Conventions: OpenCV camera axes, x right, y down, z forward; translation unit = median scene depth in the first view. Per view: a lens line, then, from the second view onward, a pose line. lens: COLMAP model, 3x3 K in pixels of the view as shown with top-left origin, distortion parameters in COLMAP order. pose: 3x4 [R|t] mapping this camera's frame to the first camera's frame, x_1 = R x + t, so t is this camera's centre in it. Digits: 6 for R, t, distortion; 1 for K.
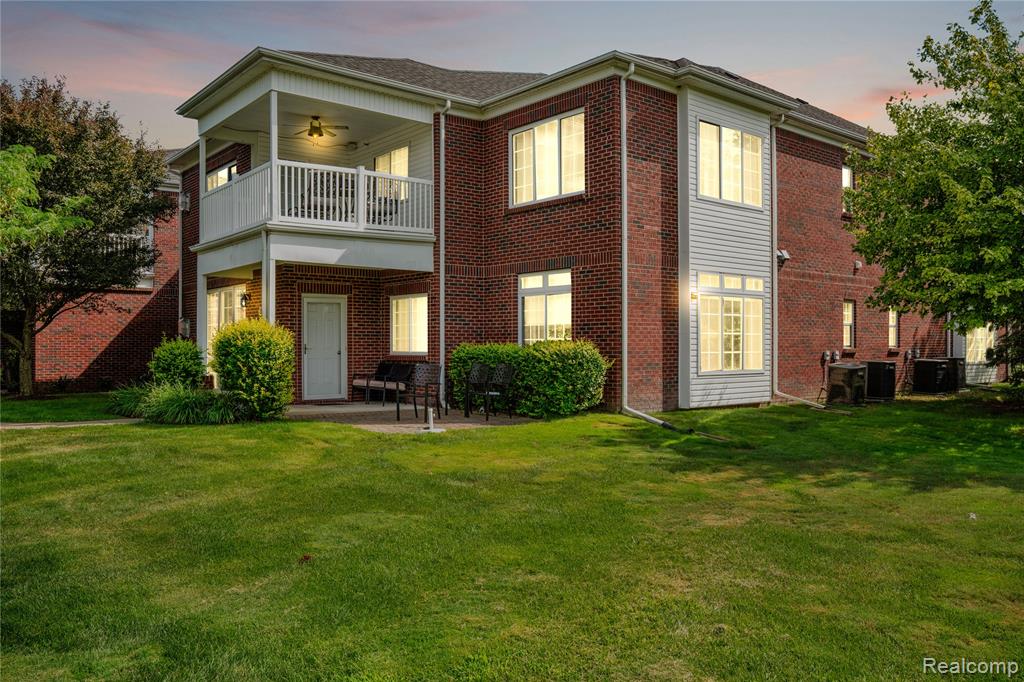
lens RADIAL K [[805.9, 0, 512.9], [0, 805.9, 341.5], [0, 0, 1]] dist [-0.009003, -0.002267]
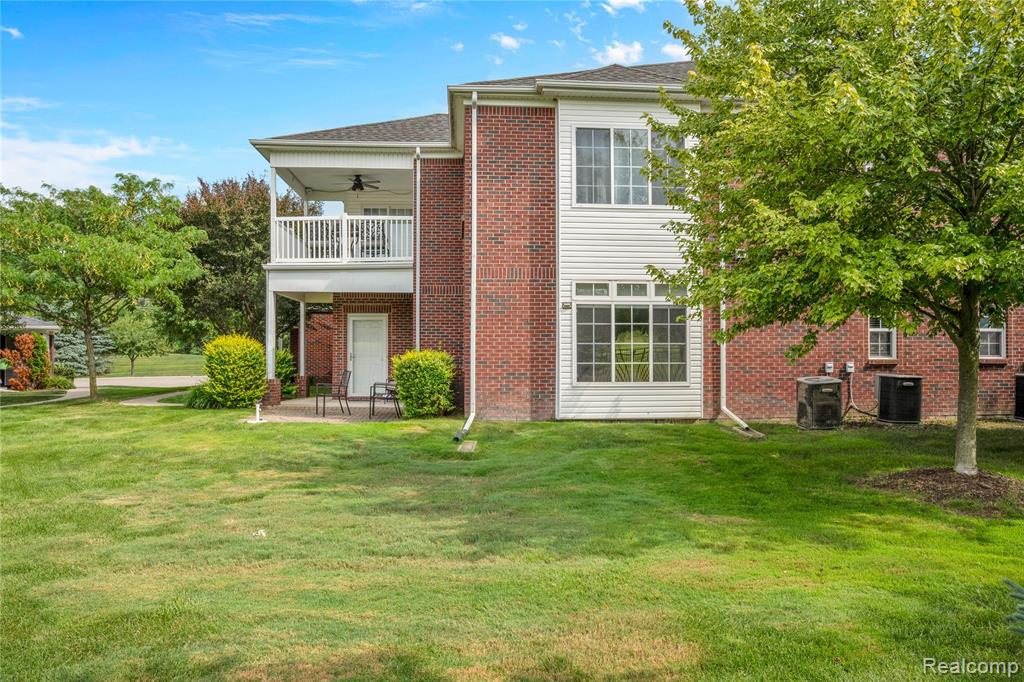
lens RADIAL K [[721.2, 0, 510.7], [0, 721.2, 343.2], [0, 0, 1]] dist [-0.058297, -0.002456]
pose [[0.807704, -0.004433, -0.589572, 0.683420], [0.002932, 0.999990, -0.003502, -0.007999], [0.589581, 0.001100, 0.807708, 0.240493]]
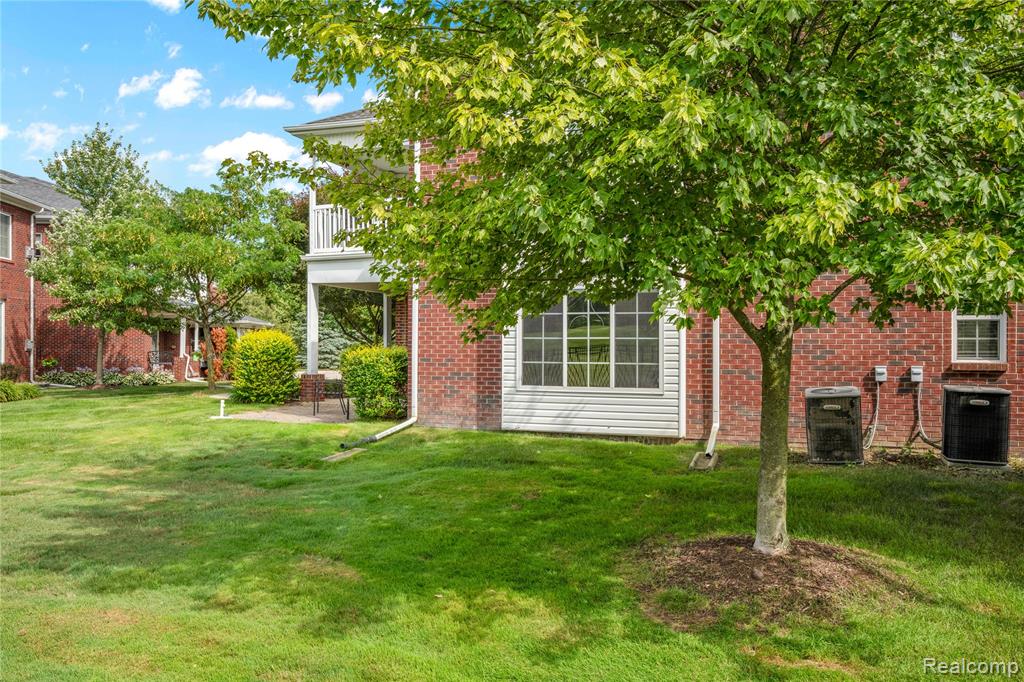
lens RADIAL K [[805.9, 0, 515.3], [0, 805.9, 337.4], [0, 0, 1]] dist [-0.009003, -0.002267]
pose [[0.491612, -0.002815, -0.870810, 0.928365], [0.001132, 0.999996, -0.002593, -0.009212], [0.870814, 0.000289, 0.491613, 0.594916]]
